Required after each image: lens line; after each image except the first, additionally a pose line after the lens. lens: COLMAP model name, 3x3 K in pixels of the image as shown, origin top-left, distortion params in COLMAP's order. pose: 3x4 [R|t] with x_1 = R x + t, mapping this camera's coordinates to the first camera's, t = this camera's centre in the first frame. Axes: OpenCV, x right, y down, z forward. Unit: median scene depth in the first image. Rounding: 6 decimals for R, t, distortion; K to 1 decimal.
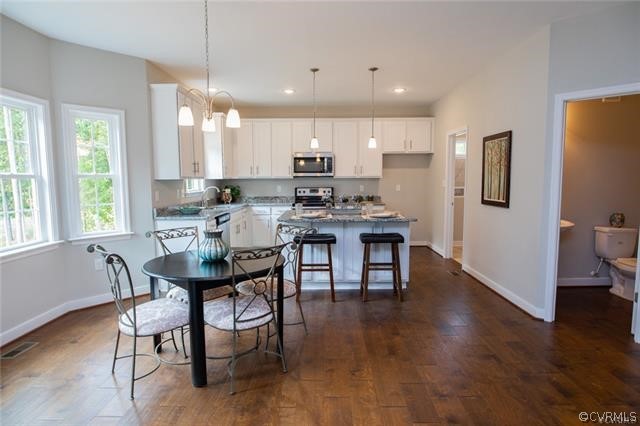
lens RADIAL K [[369.1, 0, 320.0], [0, 369.1, 213.0], [0, 0, 1]] dist [-0.021976, -0.002154]
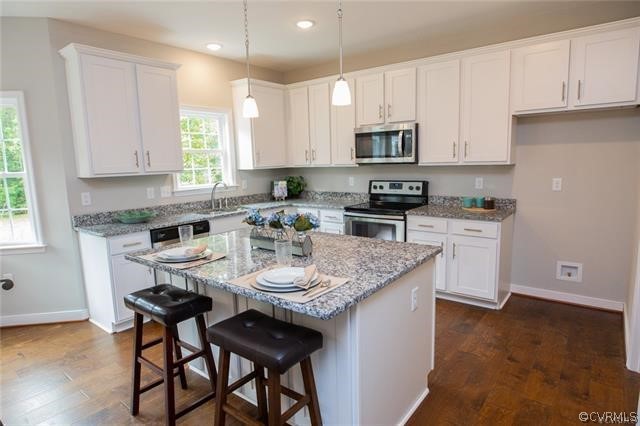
lens RADIAL K [[369.1, 0, 320.0], [0, 369.1, 213.0], [0, 0, 1]] dist [-0.021976, -0.002154]
pose [[0.795323, 0.067730, -0.602390, 0.270854], [-0.032950, 0.997100, 0.068606, -0.055635], [0.605289, -0.034715, 0.795248, 0.450479]]
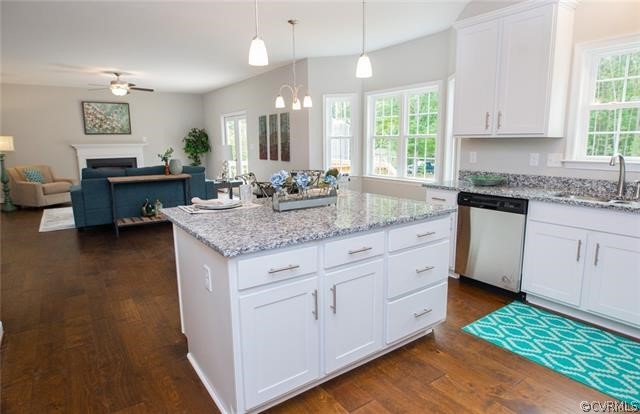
lens RADIAL K [[367.9, 0, 320.0], [0, 367.9, 207.0], [0, 0, 1]] dist [-0.022155, 0.001300]
pose [[-0.806253, 0.113829, -0.580516, 0.240480], [-0.043776, 0.967142, 0.250438, -0.087477], [0.589949, 0.227329, -0.774779, 0.975349]]
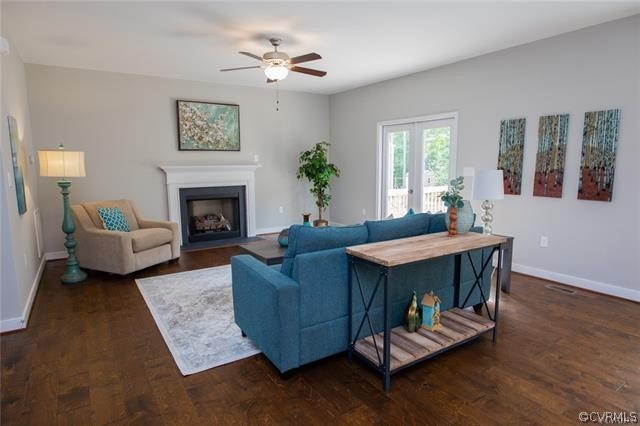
lens RADIAL K [[369.1, 0, 320.0], [0, 369.1, 213.0], [0, 0, 1]] dist [-0.021976, -0.002154]
pose [[-0.821981, 0.087164, -0.562806, 0.360416], [-0.043603, 0.975686, 0.214792, -0.030472], [0.567844, 0.201095, -0.798194, 0.293781]]
